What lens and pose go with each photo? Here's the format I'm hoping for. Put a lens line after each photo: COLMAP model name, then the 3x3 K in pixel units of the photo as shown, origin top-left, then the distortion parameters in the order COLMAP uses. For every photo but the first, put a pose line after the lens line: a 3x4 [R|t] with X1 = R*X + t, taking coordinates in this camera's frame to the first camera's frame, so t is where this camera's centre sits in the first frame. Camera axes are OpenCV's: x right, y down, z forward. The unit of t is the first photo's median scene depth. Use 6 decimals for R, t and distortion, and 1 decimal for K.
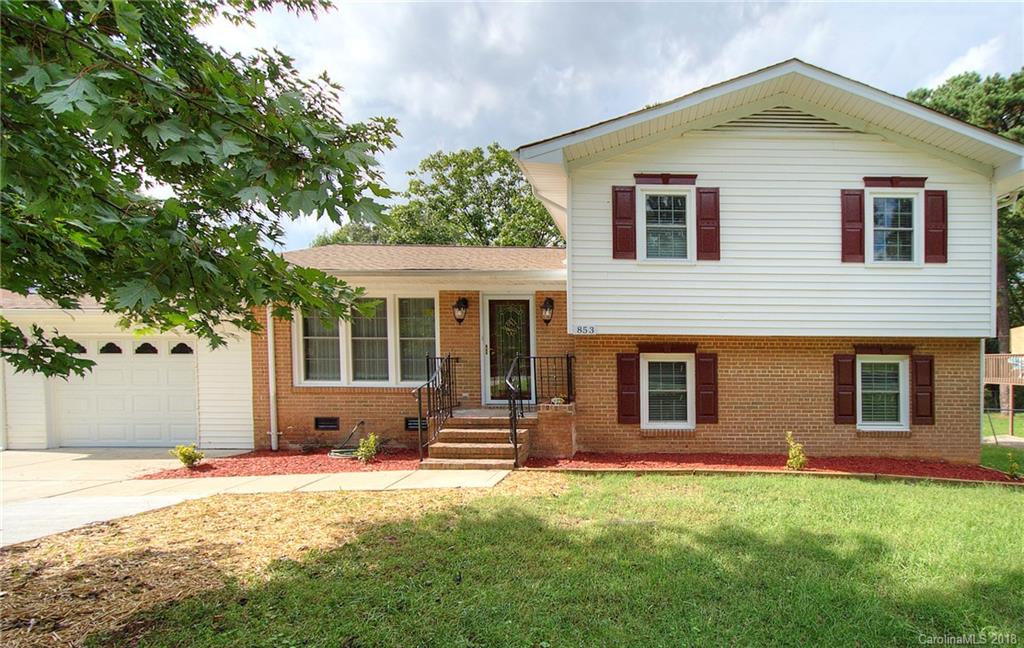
lens RADIAL K [[451.4, 0, 505.5], [0, 451.4, 357.4], [0, 0, 1]] dist [0.001640, 0.000773]
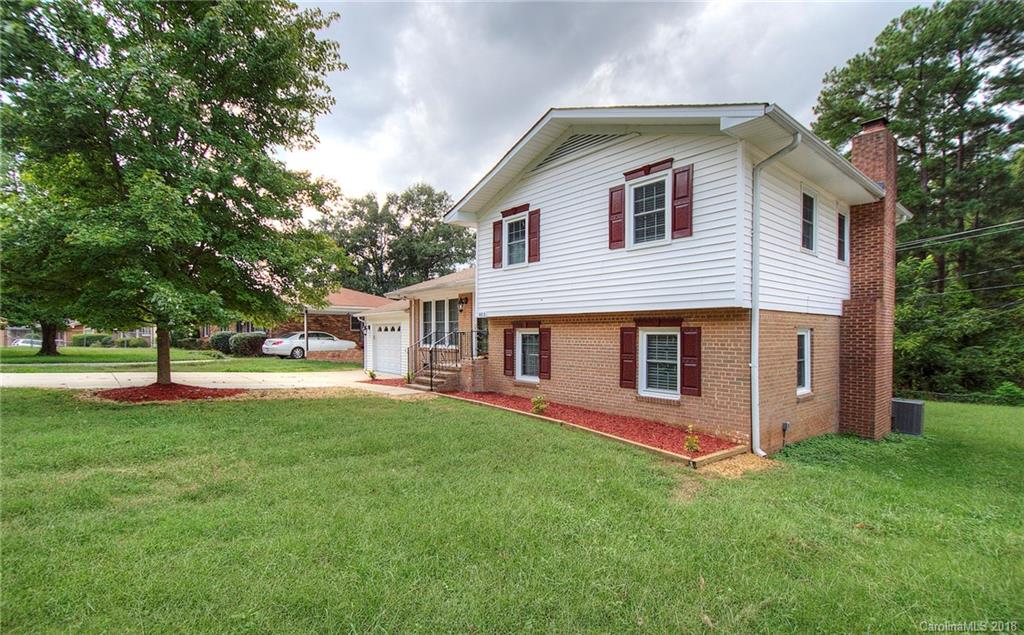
lens RADIAL K [[458.0, 0, 511.0], [0, 458.0, 325.7], [0, 0, 1]] dist [0.003320, 0.000060]
pose [[0.637023, -0.017006, -0.770657, 1.457717], [0.005262, 0.999829, -0.017714, 0.008652], [0.770827, 0.007229, 0.637004, 0.035389]]
